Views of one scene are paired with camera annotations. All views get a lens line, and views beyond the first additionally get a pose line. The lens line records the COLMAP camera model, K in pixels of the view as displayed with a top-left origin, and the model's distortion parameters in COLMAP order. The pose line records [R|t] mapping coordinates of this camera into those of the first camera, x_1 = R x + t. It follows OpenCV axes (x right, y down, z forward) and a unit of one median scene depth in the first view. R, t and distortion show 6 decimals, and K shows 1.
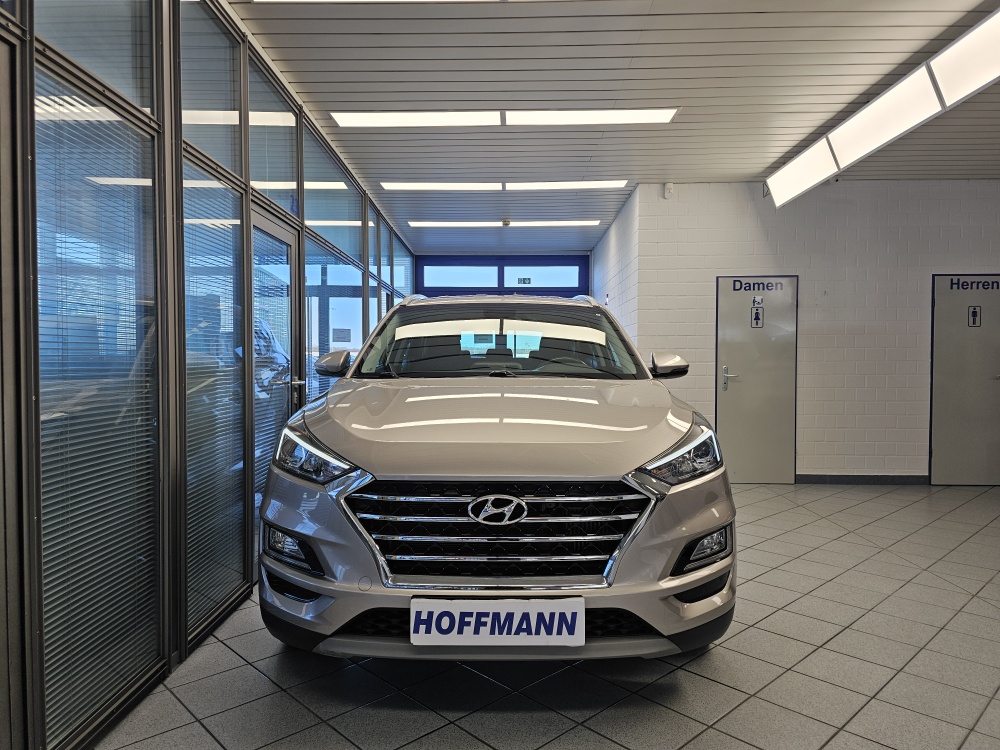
lens RADIAL K [[706.5, 0, 500.9], [0, 706.5, 388.1], [0, 0, 1]] dist [0.008032, -0.002628]
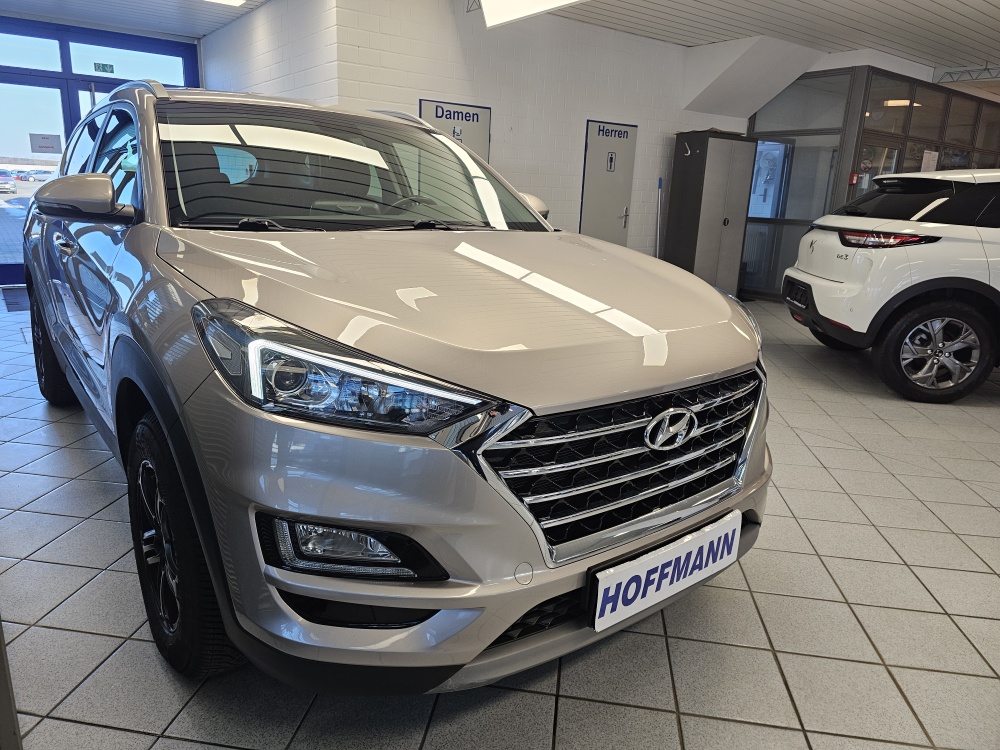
lens RADIAL K [[676.7, 0, 500.0], [0, 676.7, 375.0], [0, 0, 1]] dist [0.078444, -0.071307]
pose [[0.774350, -0.136233, 0.617918, -0.546213], [-0.012552, 0.973049, 0.230258, -0.043777], [-0.632633, -0.186057, 0.751770, 0.548457]]
